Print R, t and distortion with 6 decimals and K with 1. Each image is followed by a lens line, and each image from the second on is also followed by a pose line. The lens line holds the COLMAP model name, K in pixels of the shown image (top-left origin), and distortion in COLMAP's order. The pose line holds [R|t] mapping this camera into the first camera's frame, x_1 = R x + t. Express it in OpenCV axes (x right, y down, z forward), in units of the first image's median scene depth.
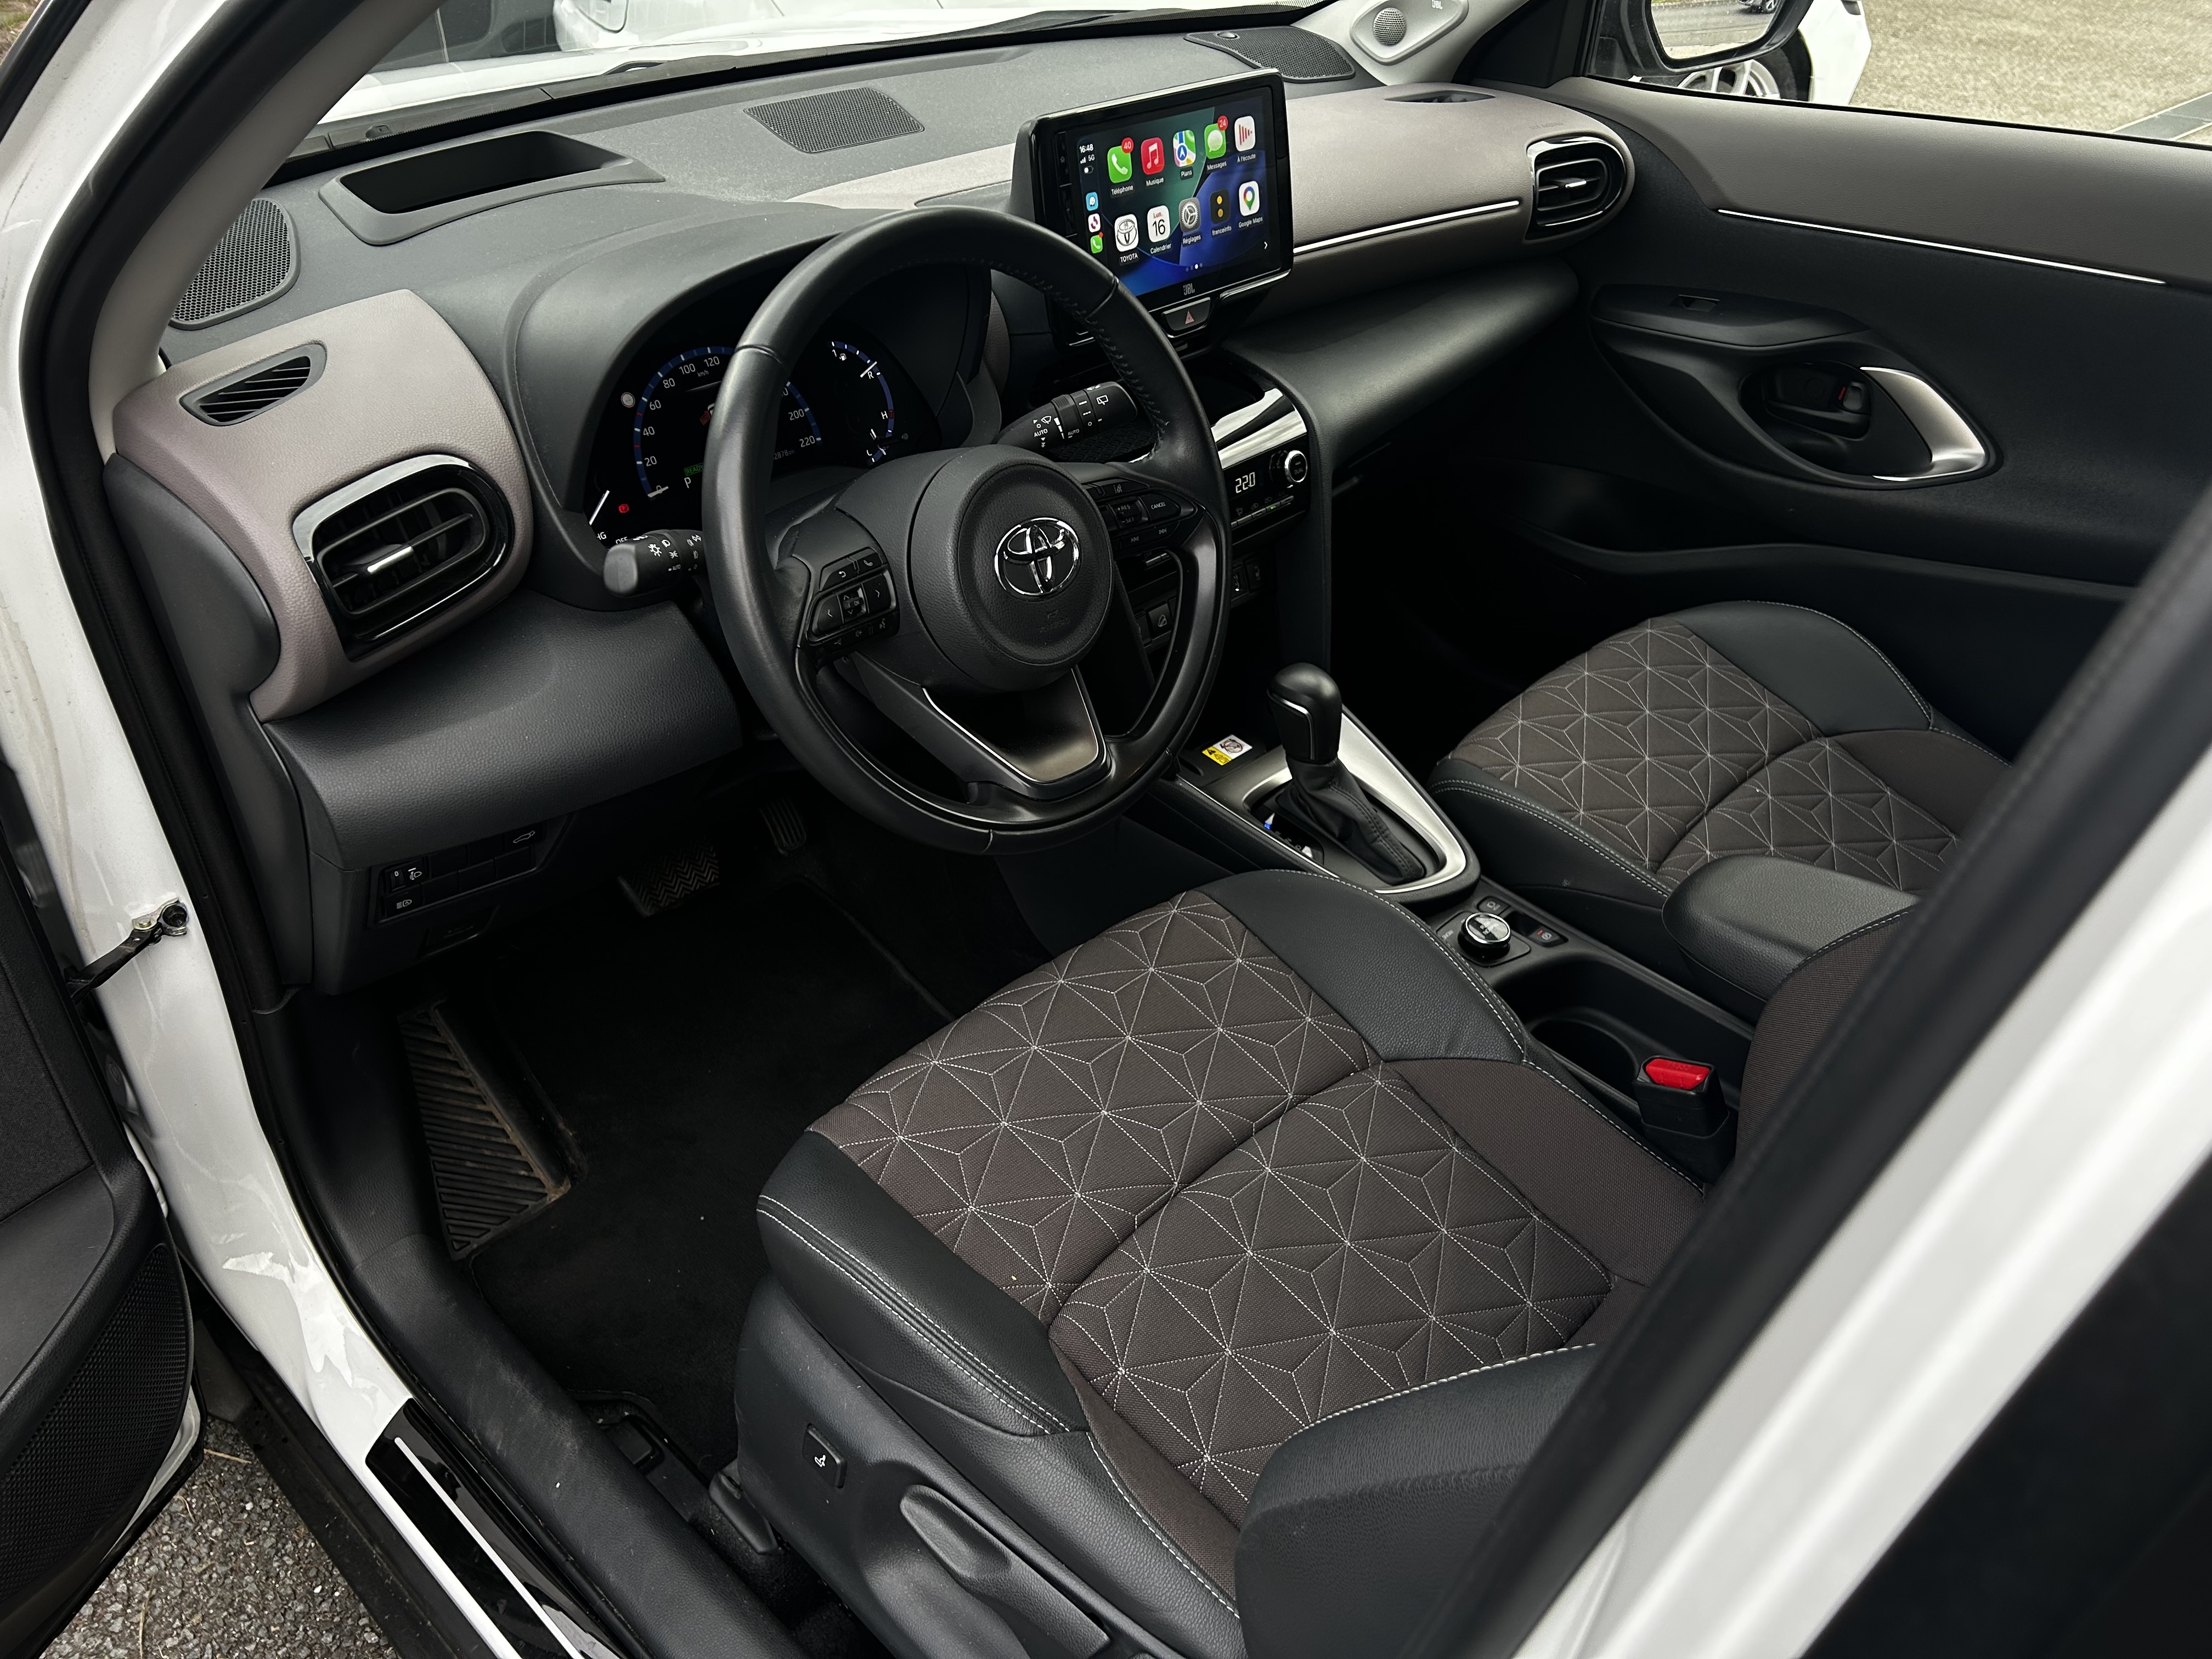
lens RADIAL K [[1667.1, 0, 1128.5], [0, 1667.1, 846.4], [0, 0, 1]] dist [0.067446, -0.101151]
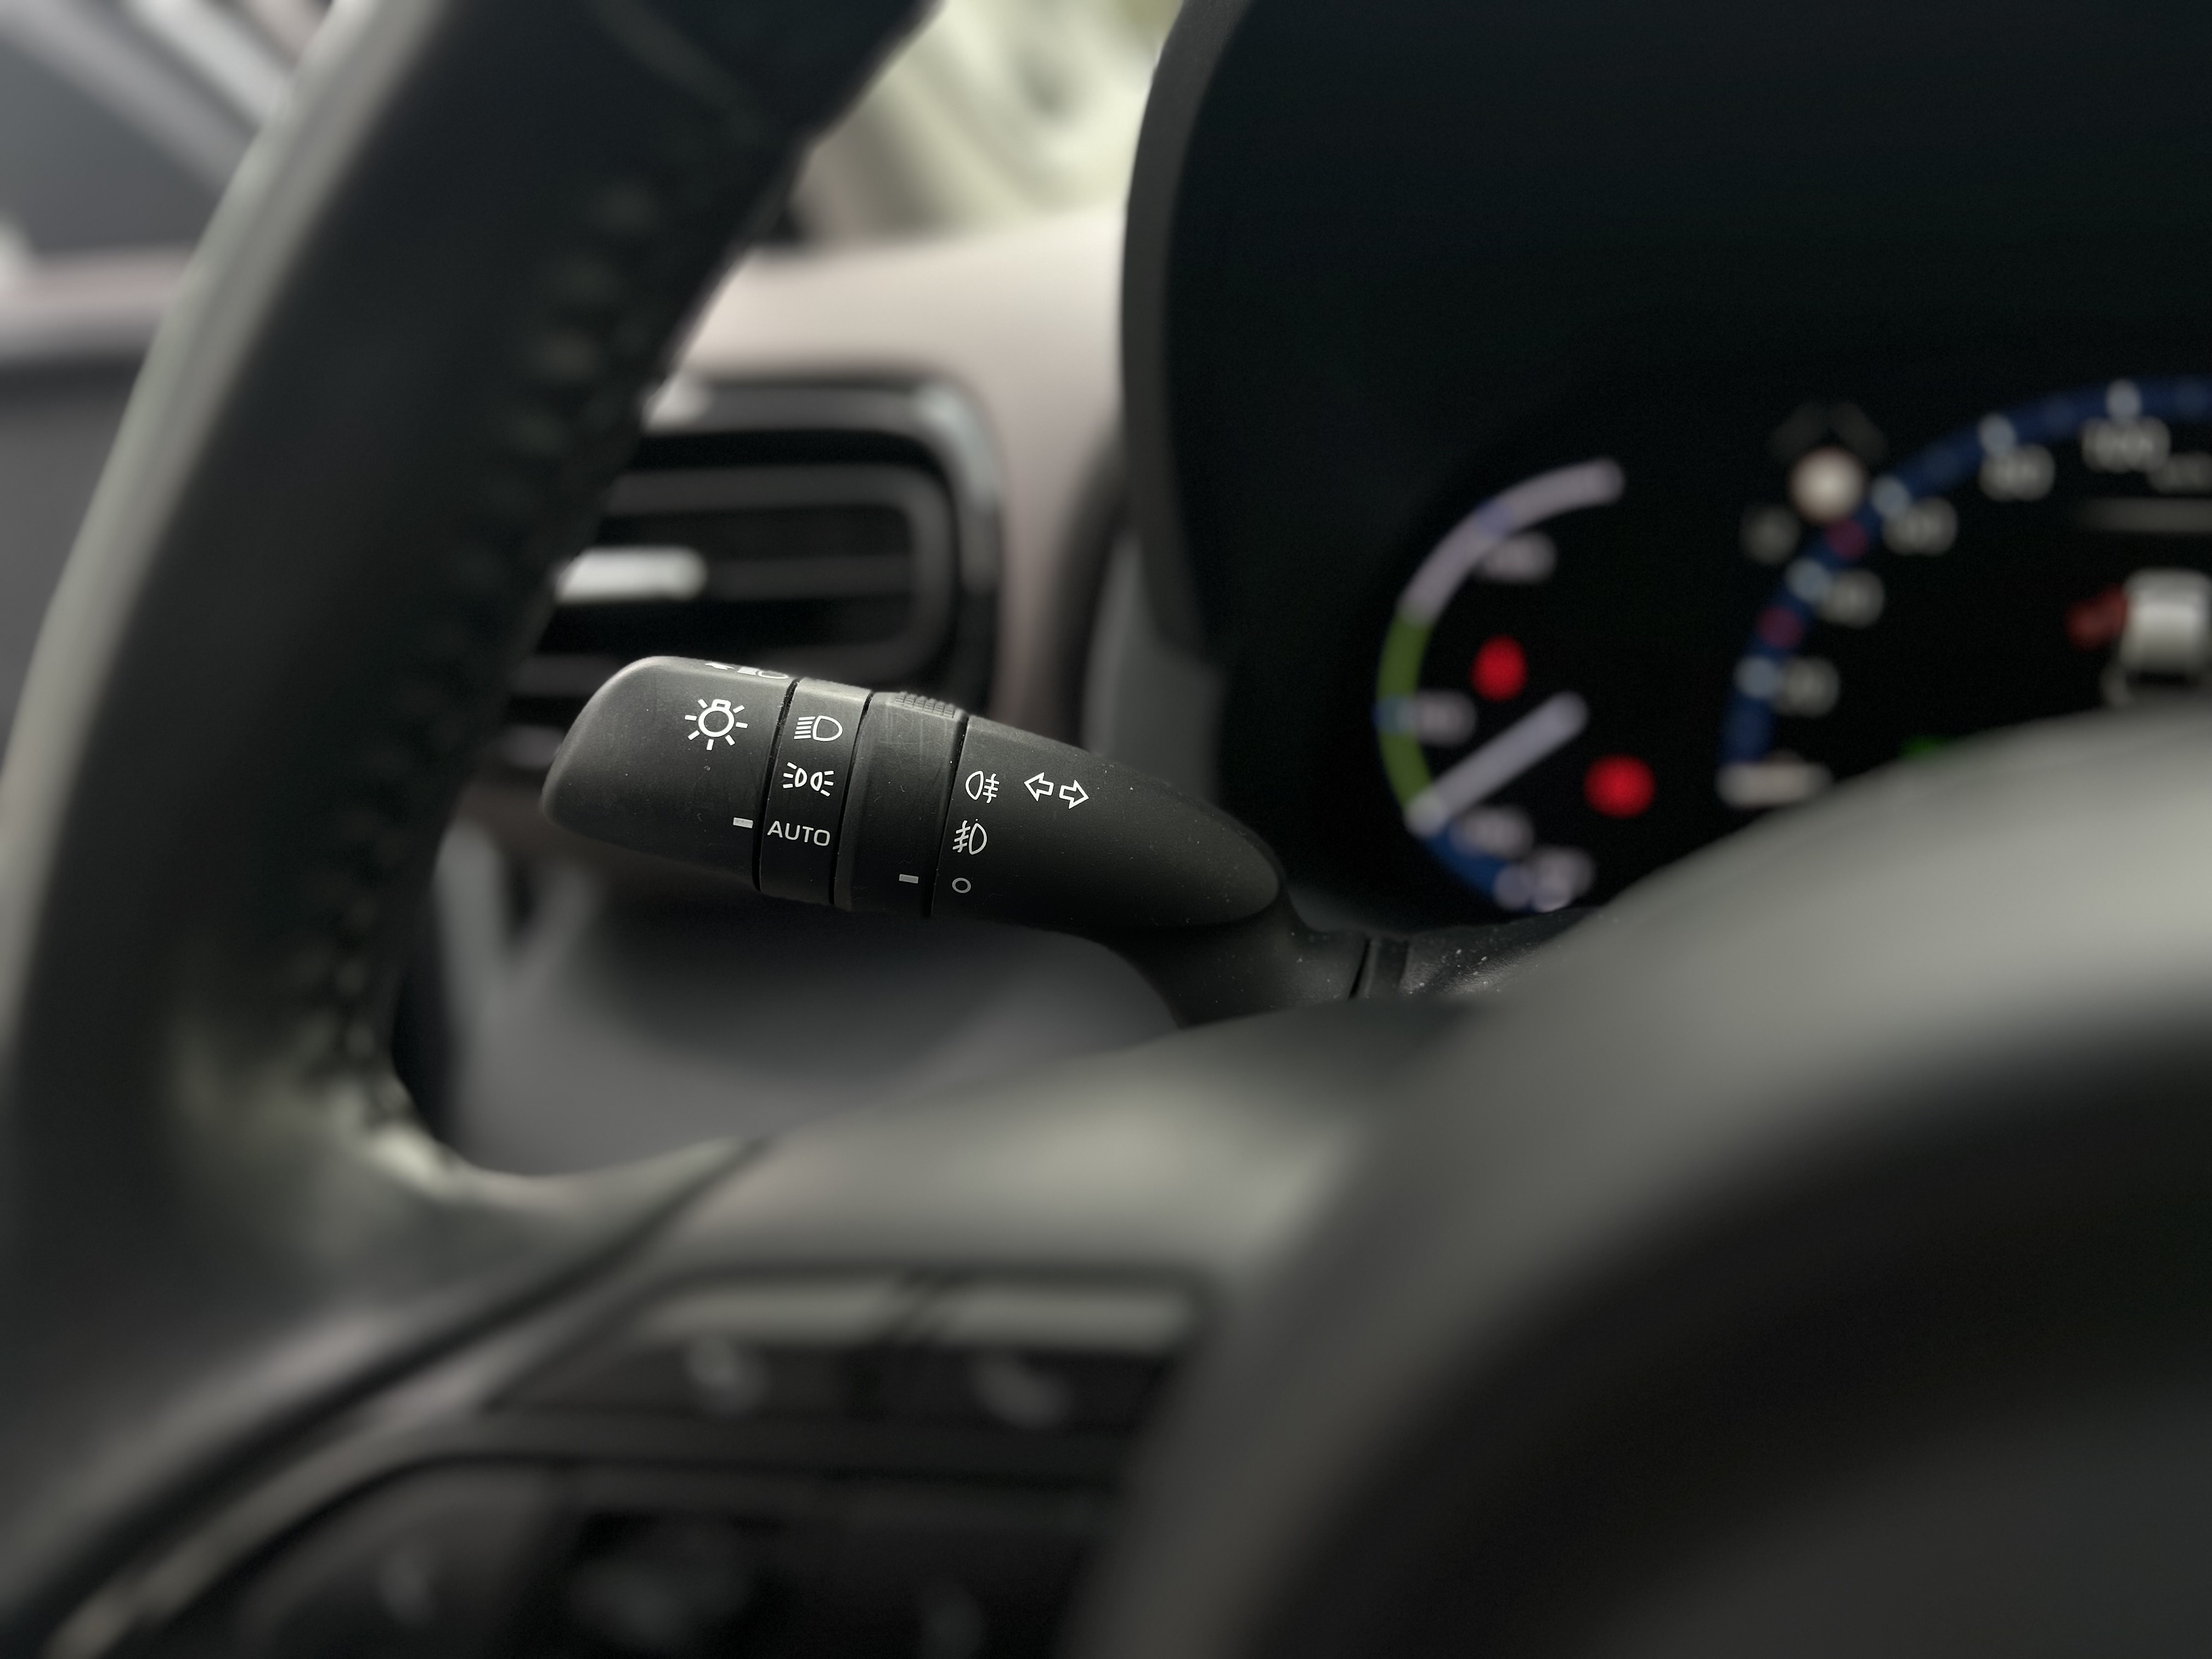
lens RADIAL K [[1667.1, 0, 1121.5], [0, 1667.1, 838.9], [0, 0, 1]] dist [0.067446, -0.101151]
pose [[0.286539, 0.292439, -0.912346, -0.033467], [-0.493976, 0.861036, 0.120850, -0.165342], [0.820904, 0.416049, 0.391178, 0.720599]]
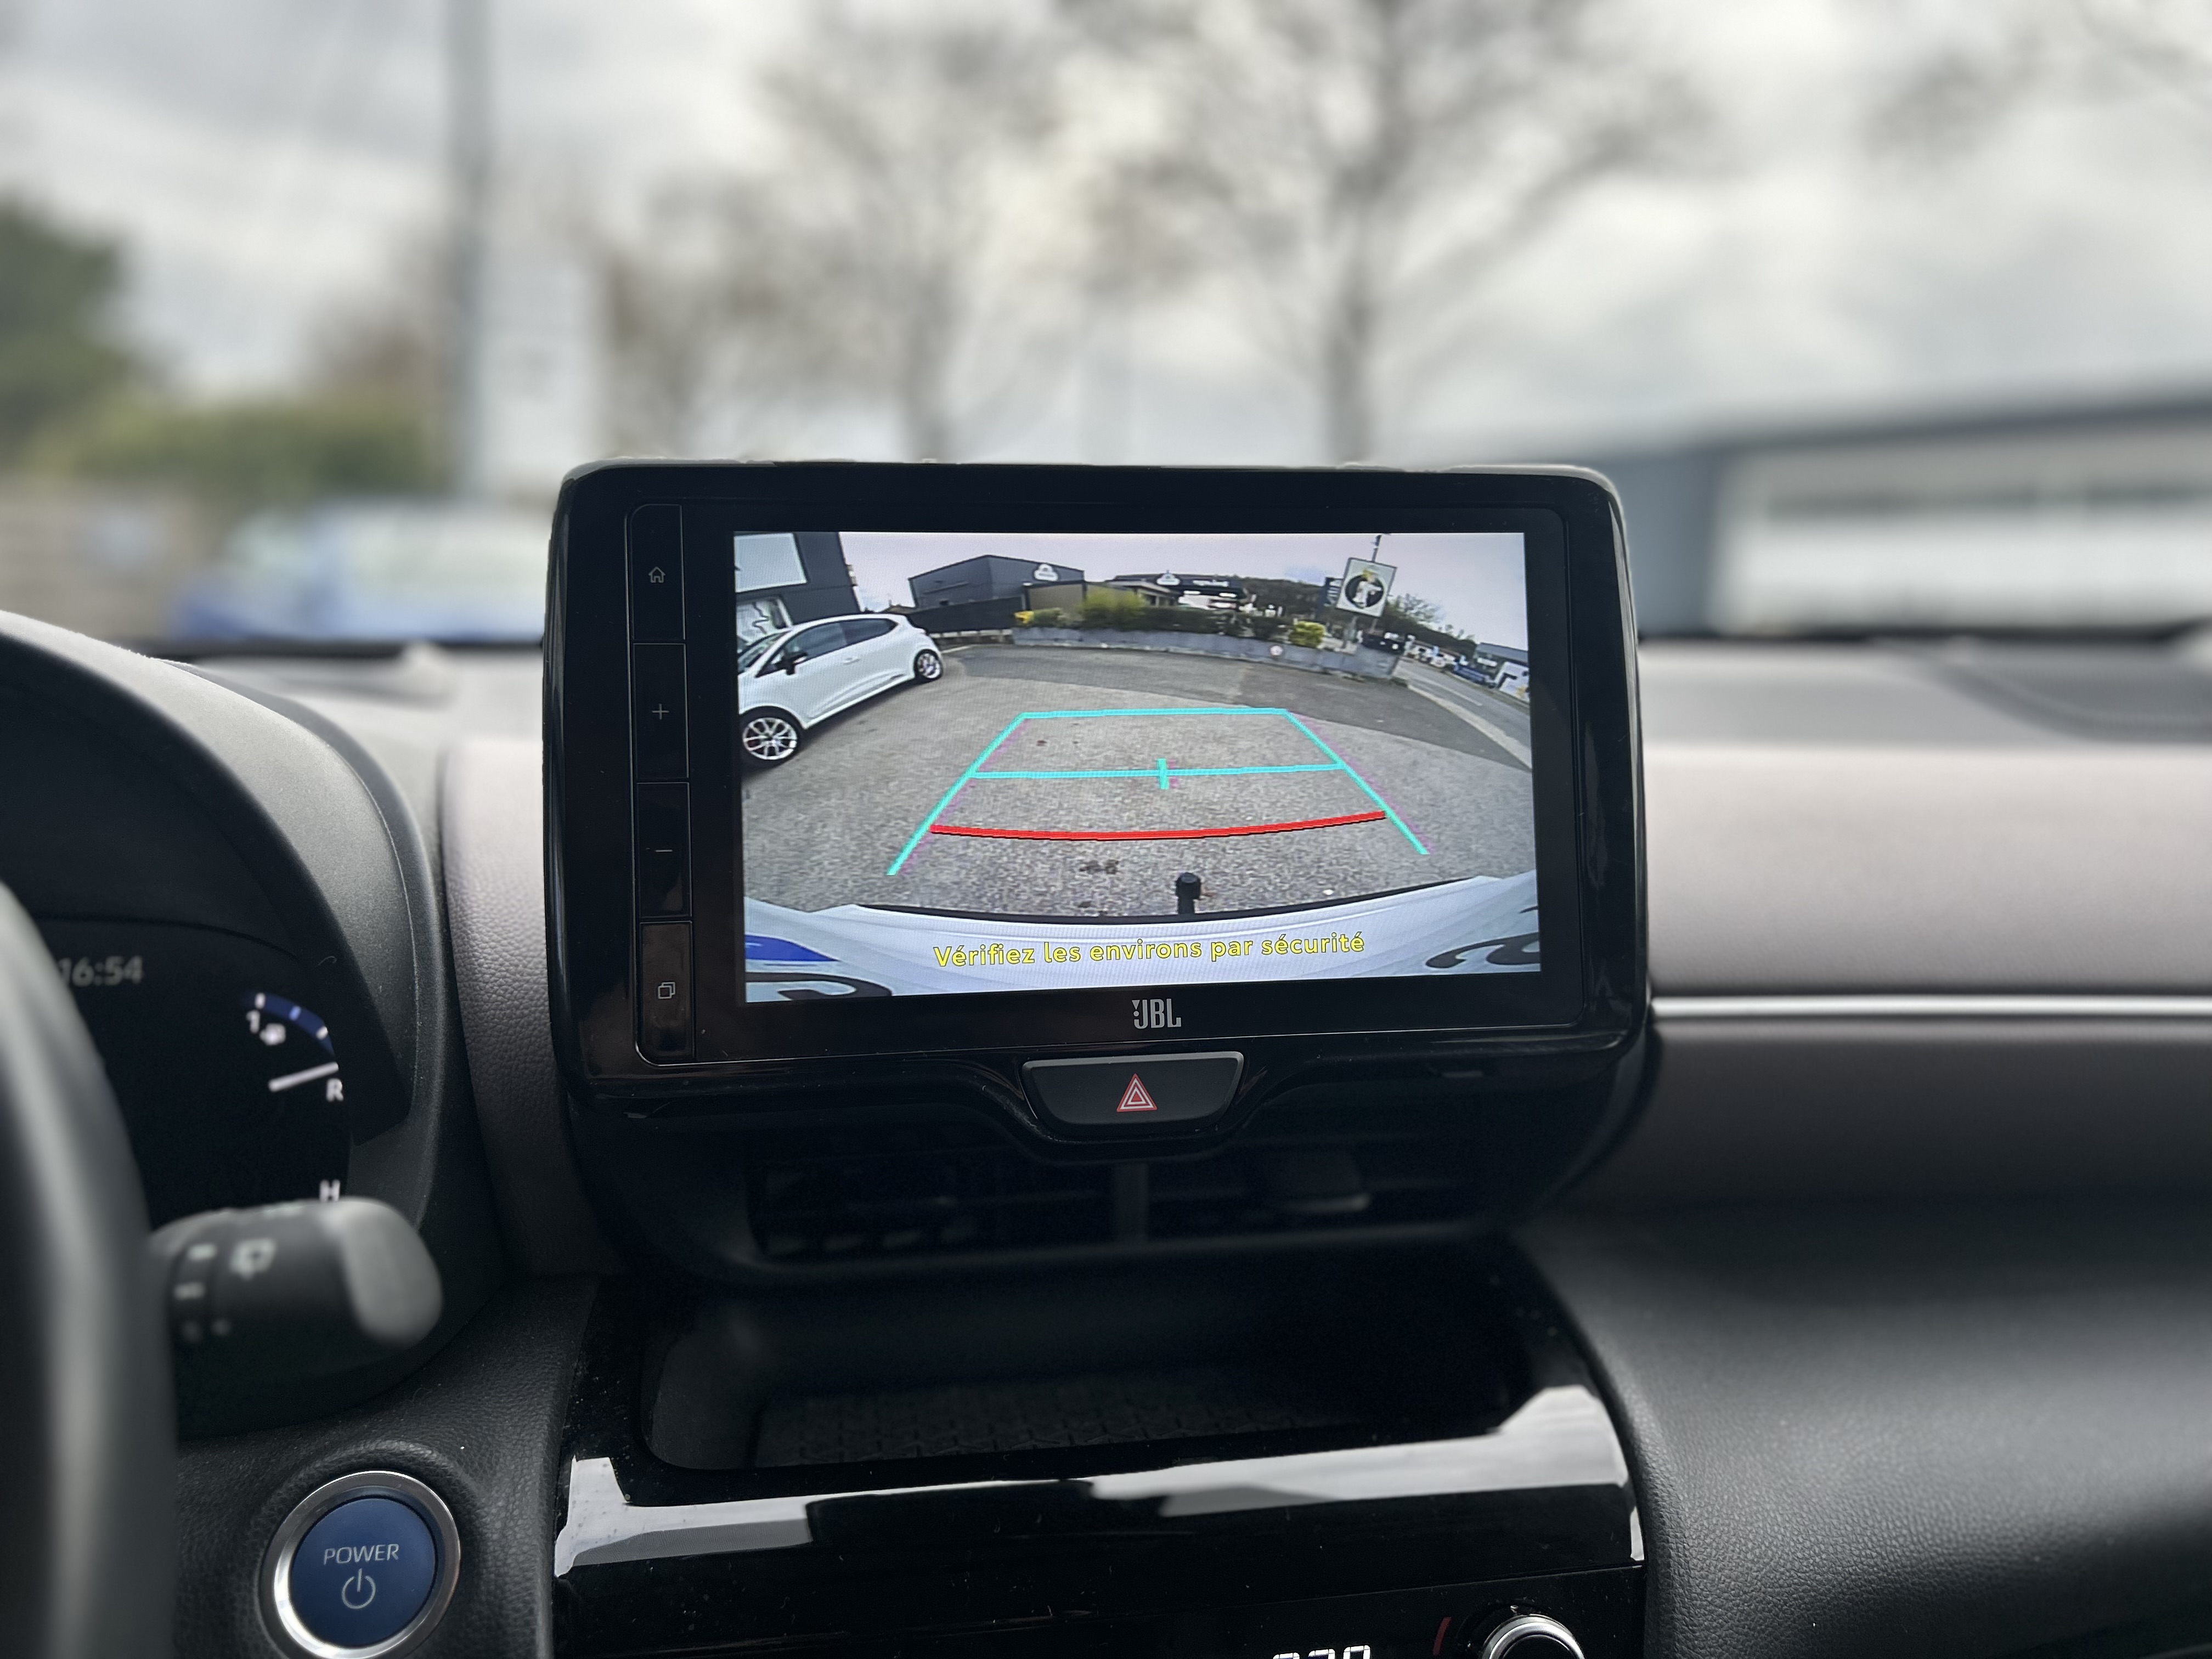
lens RADIAL K [[1667.1, 0, 1098.0], [0, 1667.1, 856.3], [0, 0, 1]] dist [0.067446, -0.101151]
pose [[0.791244, 0.069067, -0.607588, 0.231574], [-0.337388, 0.877989, -0.339565, -0.254403], [0.510003, 0.473672, 0.718006, 0.775070]]
